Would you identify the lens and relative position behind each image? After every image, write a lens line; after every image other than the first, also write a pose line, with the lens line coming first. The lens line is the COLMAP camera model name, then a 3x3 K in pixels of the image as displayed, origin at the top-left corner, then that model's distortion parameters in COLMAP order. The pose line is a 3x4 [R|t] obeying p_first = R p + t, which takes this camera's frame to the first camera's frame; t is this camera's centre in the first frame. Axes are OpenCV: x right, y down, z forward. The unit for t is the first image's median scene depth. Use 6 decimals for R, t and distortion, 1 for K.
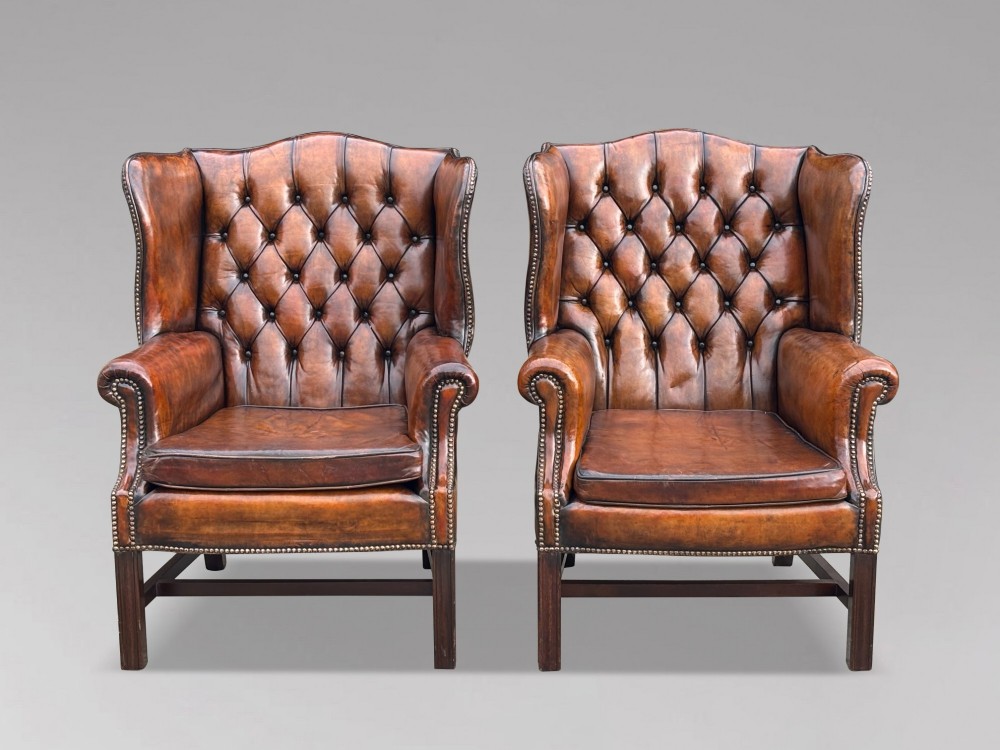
lens RADIAL K [[1737.1, 0, 496.4], [0, 1737.1, 361.5], [0, 0, 1]] dist [0.188560, -0.003501]
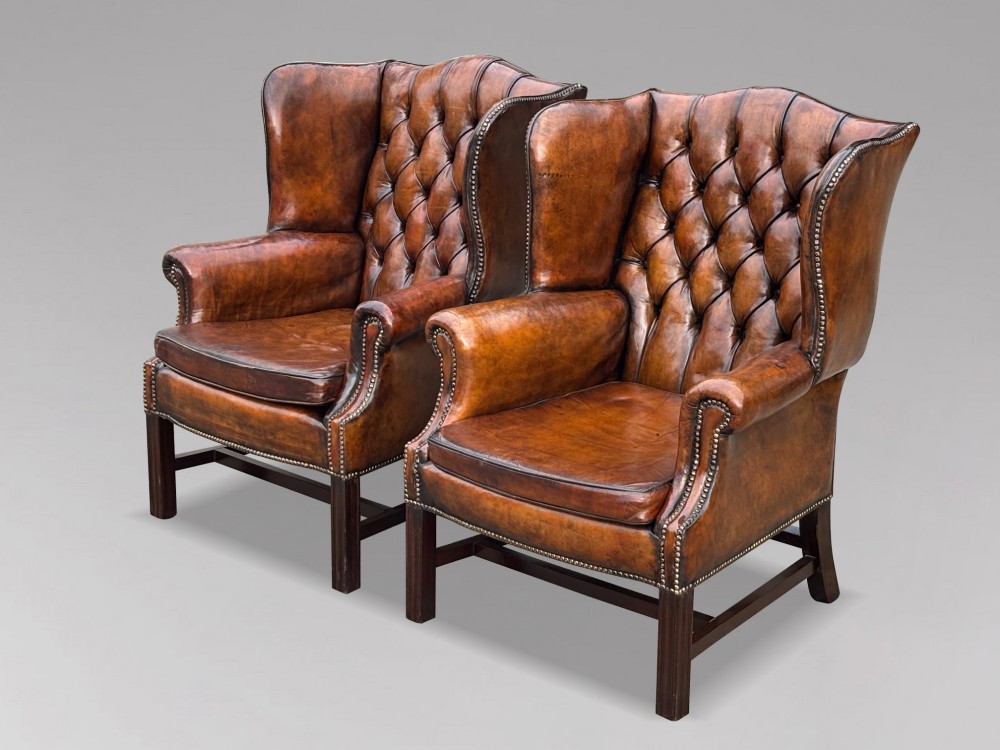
lens RADIAL K [[1902.6, 0, 498.6], [0, 1902.6, 328.4], [0, 0, 1]] dist [0.145611, -0.143855]
pose [[0.741412, 0.182452, -0.645771, 0.745304], [-0.141181, 0.983200, 0.115697, -0.121781], [0.656031, 0.005391, 0.754715, 0.208971]]
